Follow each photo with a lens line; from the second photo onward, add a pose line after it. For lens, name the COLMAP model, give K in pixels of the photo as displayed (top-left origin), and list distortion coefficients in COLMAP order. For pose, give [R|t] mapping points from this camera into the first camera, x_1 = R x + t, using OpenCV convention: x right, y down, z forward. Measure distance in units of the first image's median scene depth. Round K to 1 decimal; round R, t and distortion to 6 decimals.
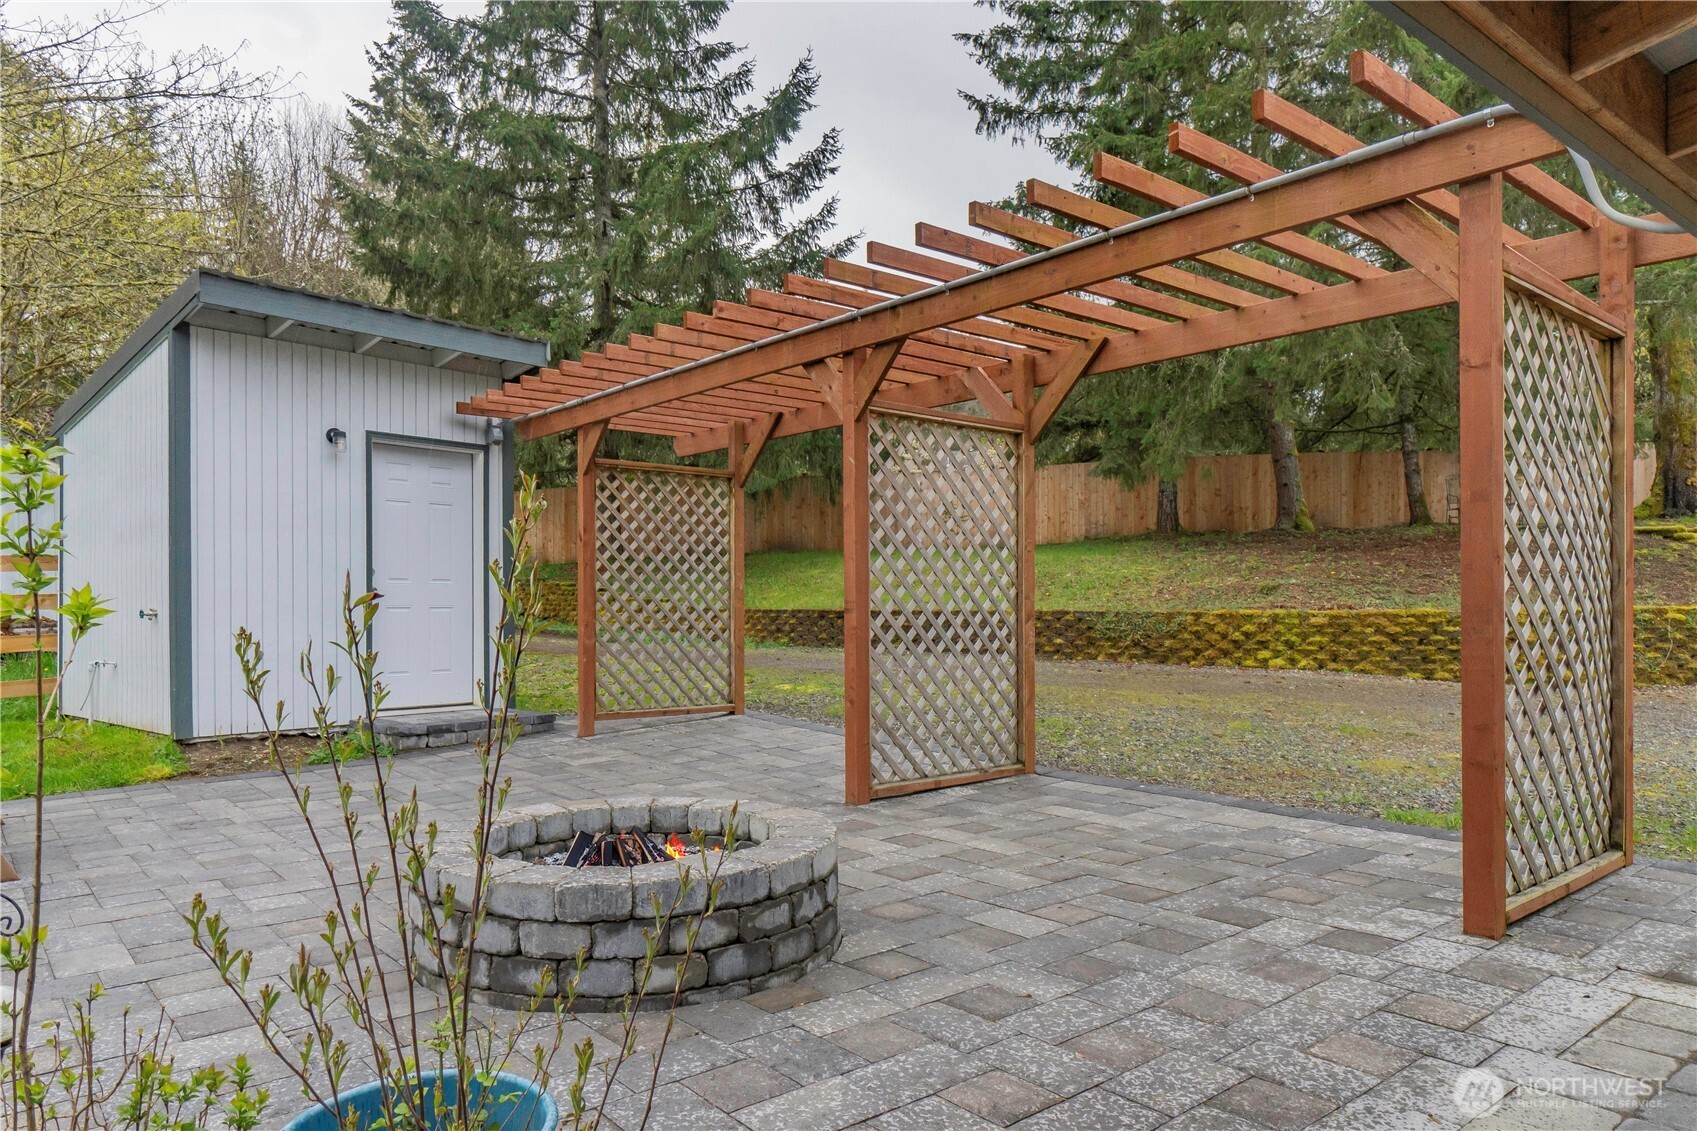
lens RADIAL K [[1035.8, 0, 848.5], [0, 1035.8, 565.5], [0, 0, 1]] dist [-0.029151, -0.002483]
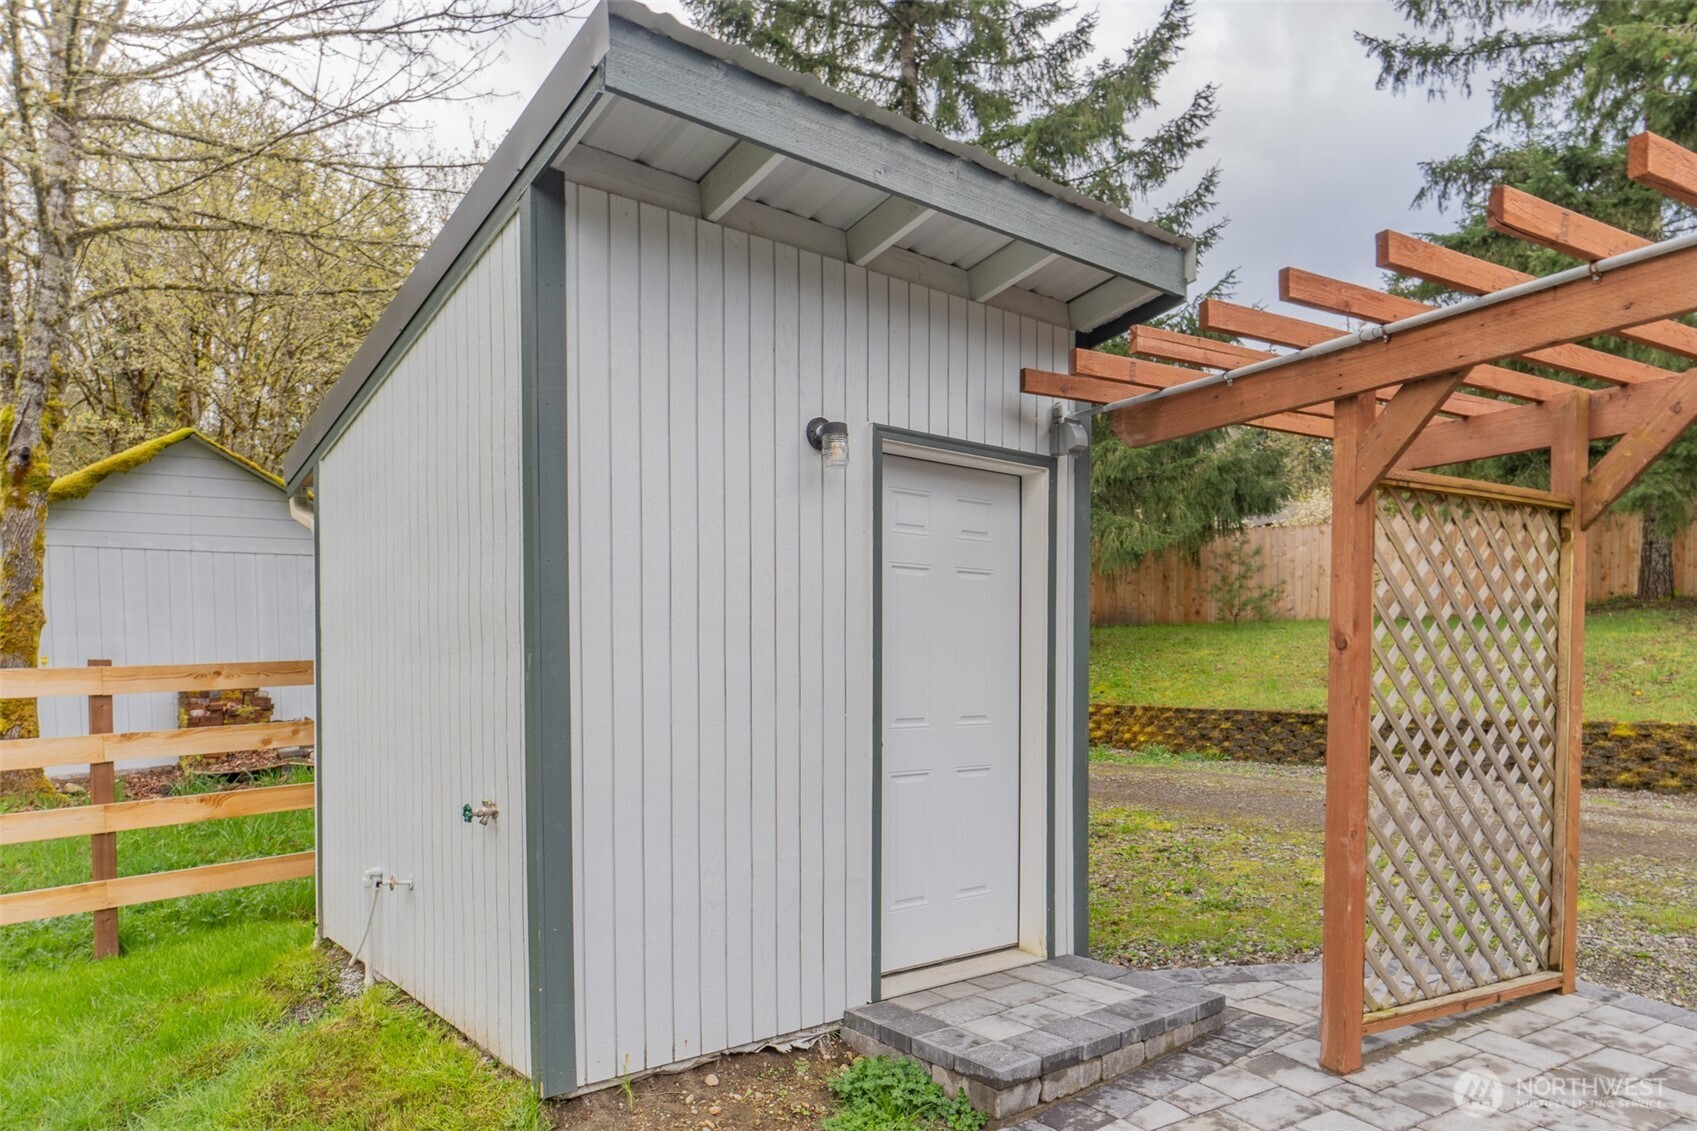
lens RADIAL K [[1044.3, 0, 846.4], [0, 1044.3, 642.1], [0, 0, 1]] dist [0.000429, -0.052356]
pose [[0.979773, -0.000554, -0.200113, -0.130215], [0.002969, 0.999926, 0.011769, -0.011265], [0.200092, -0.012125, 0.979702, 0.172706]]
